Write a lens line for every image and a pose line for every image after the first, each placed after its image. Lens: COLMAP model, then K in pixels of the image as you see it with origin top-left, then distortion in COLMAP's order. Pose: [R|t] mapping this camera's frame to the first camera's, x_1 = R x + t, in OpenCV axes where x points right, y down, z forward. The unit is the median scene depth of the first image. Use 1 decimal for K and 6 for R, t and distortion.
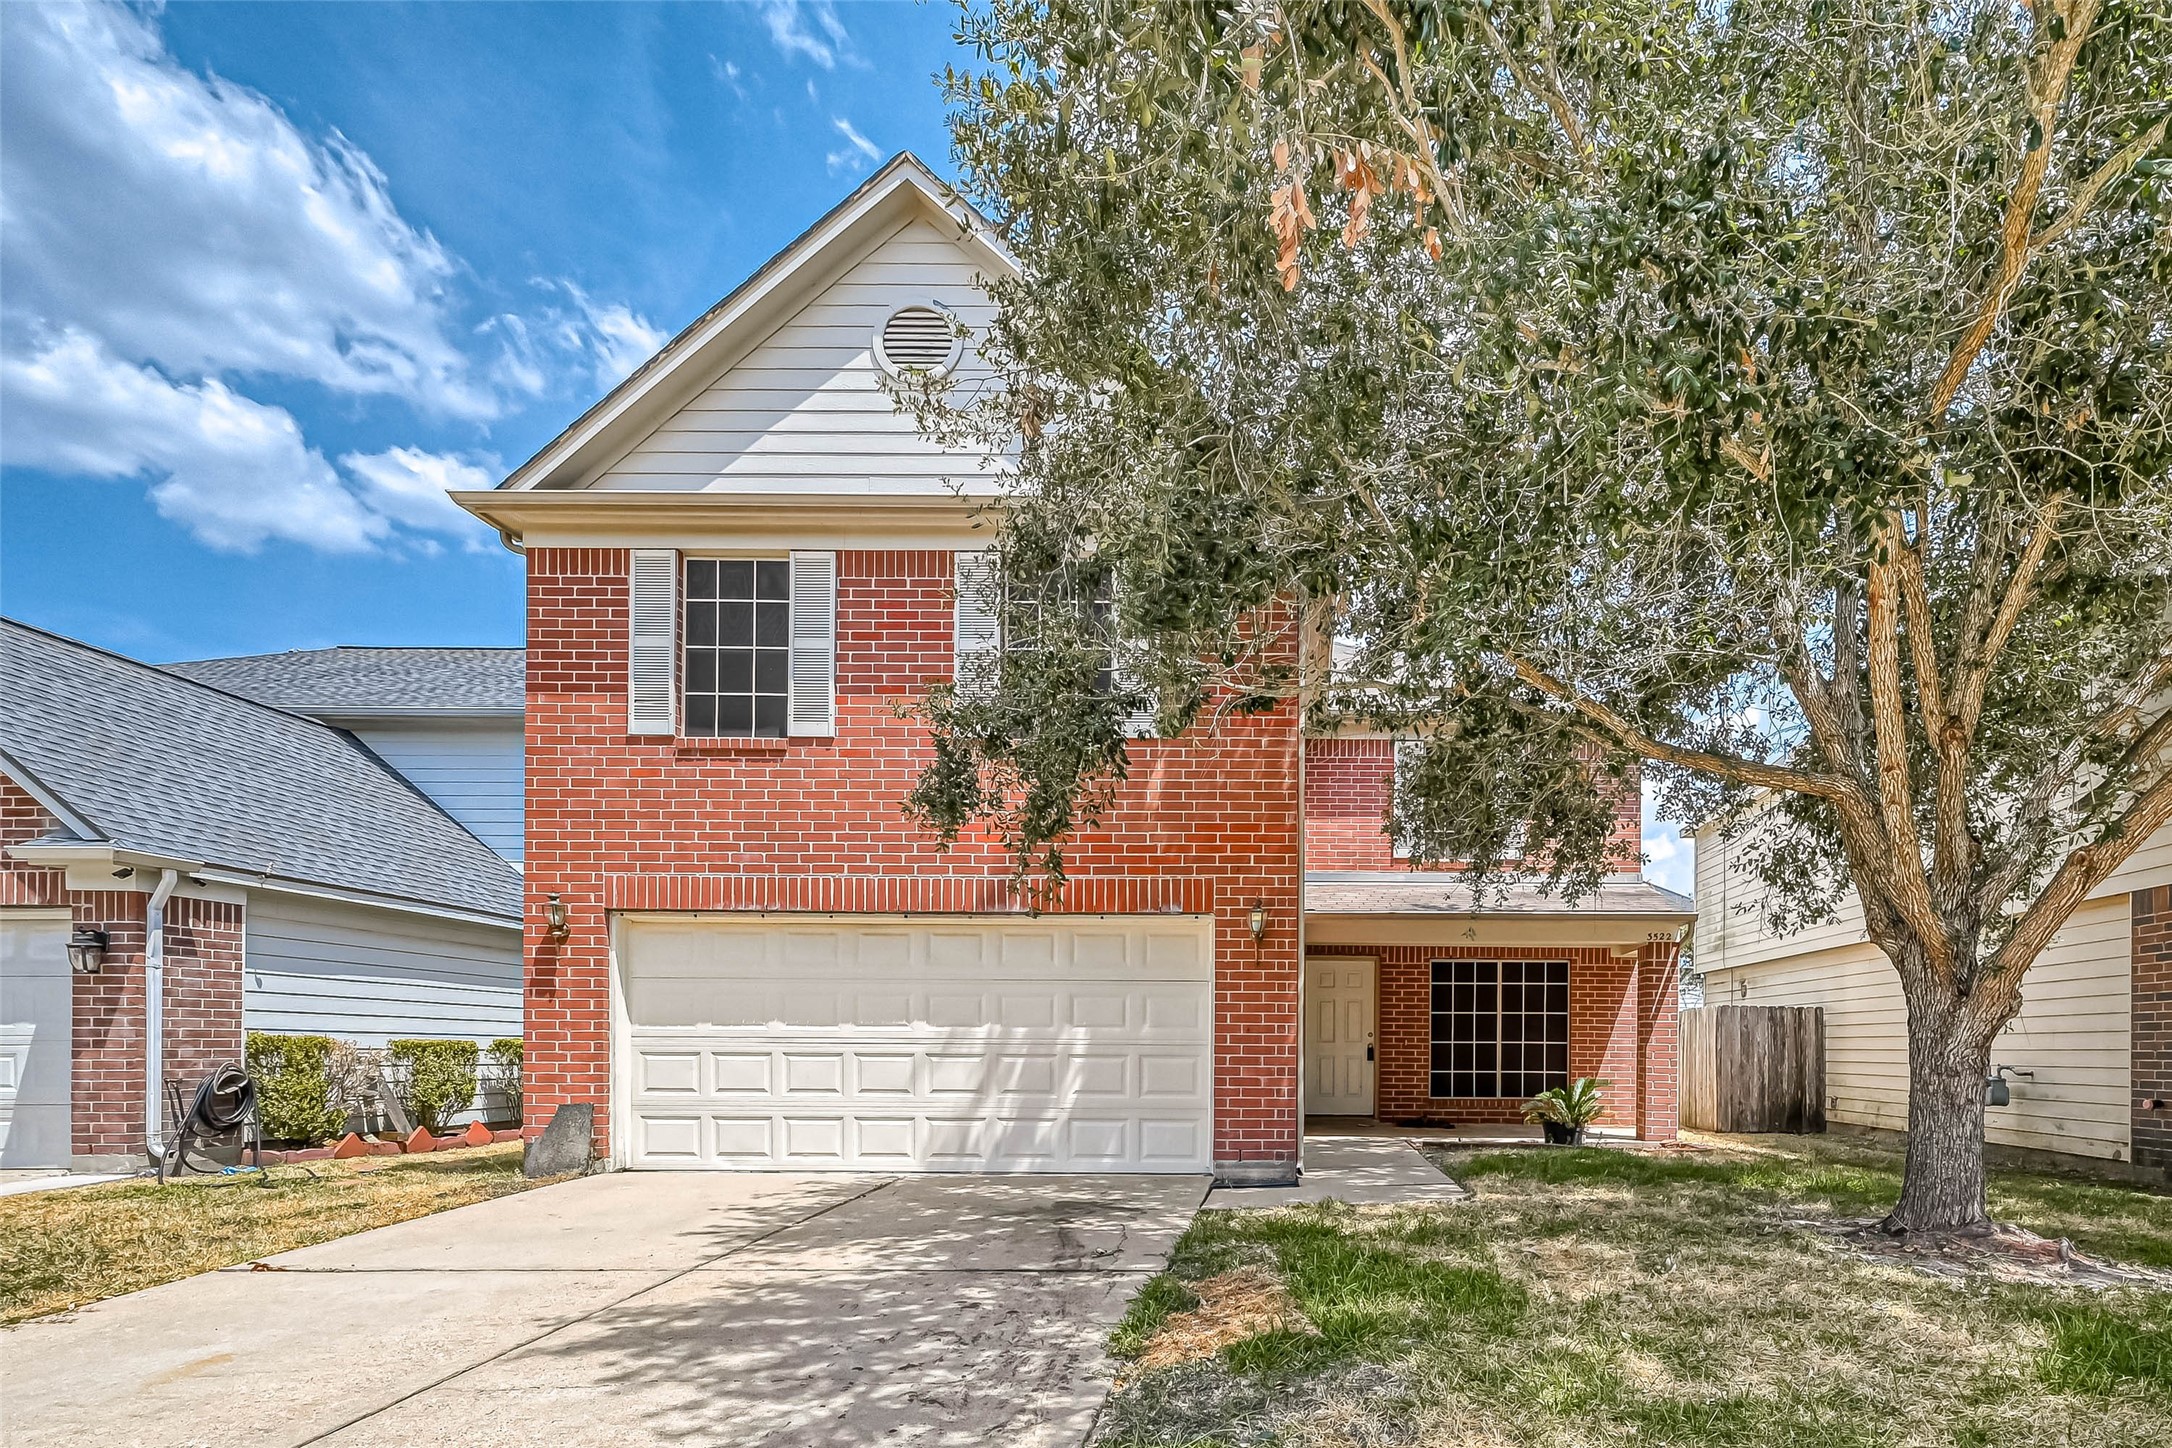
lens RADIAL K [[1089.6, 0, 1244.2], [0, 1089.6, 1056.3], [0, 0, 1]] dist [-0.000470, -0.000790]
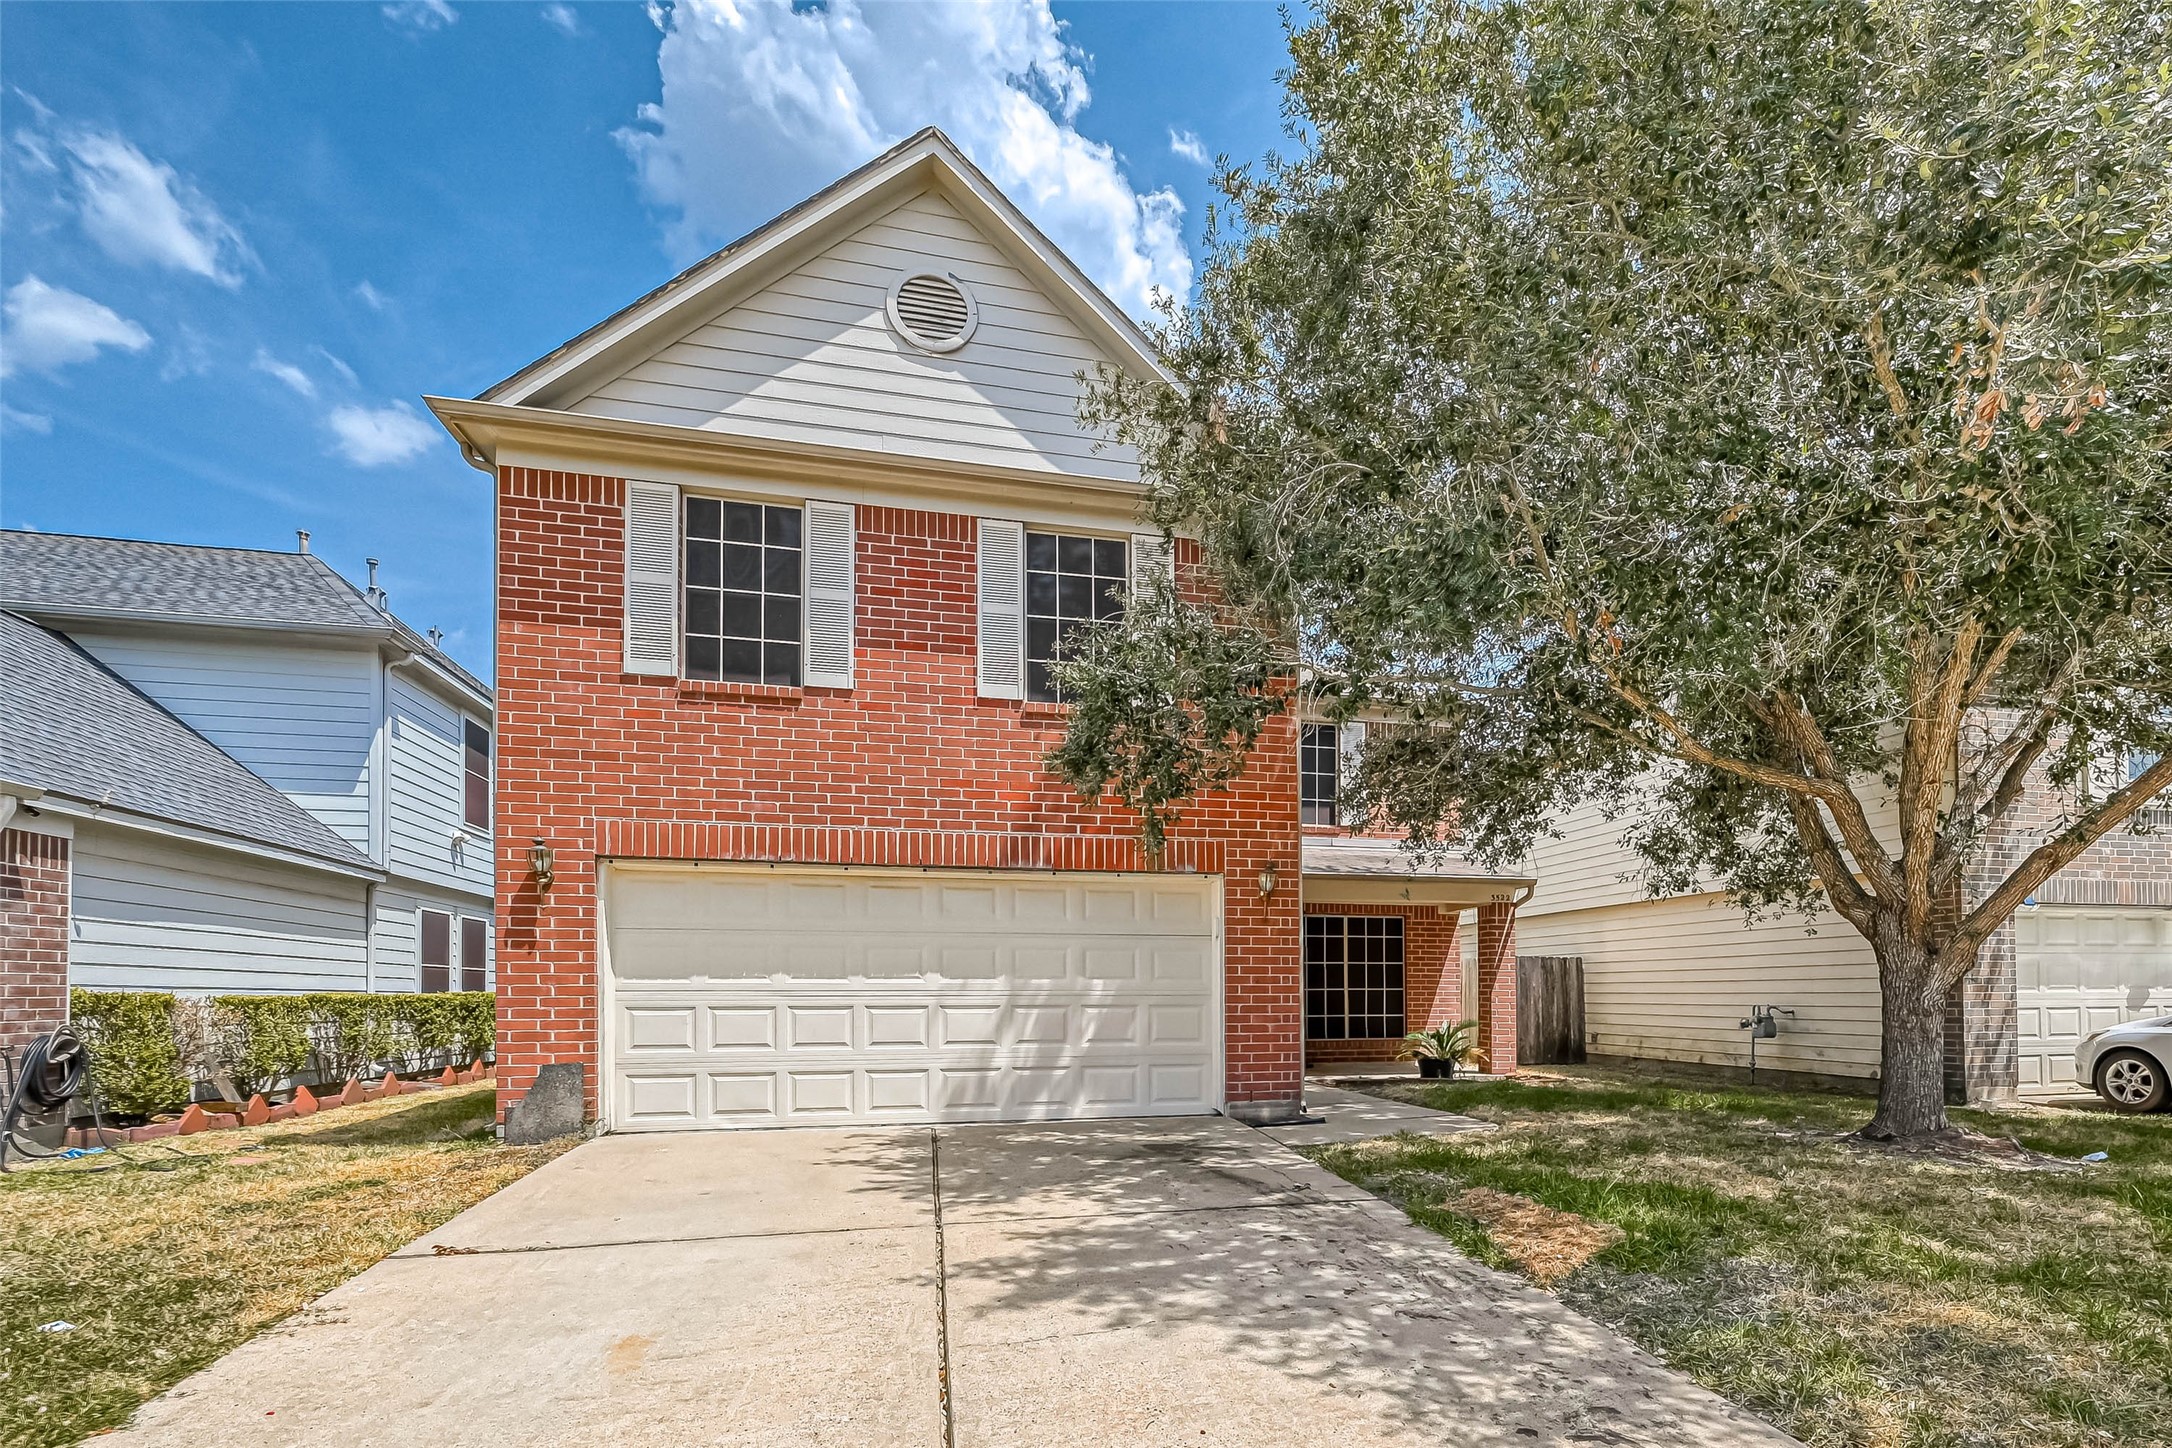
lens RADIAL K [[1059.4, 0, 1127.4], [0, 1059.4, 979.8], [0, 0, 1]] dist [-0.001652, -0.000505]
pose [[0.969764, -0.005010, 0.243993, -0.365837], [0.009822, 0.999780, -0.018513, -0.006628], [-0.243847, 0.020350, 0.969600, 0.003729]]
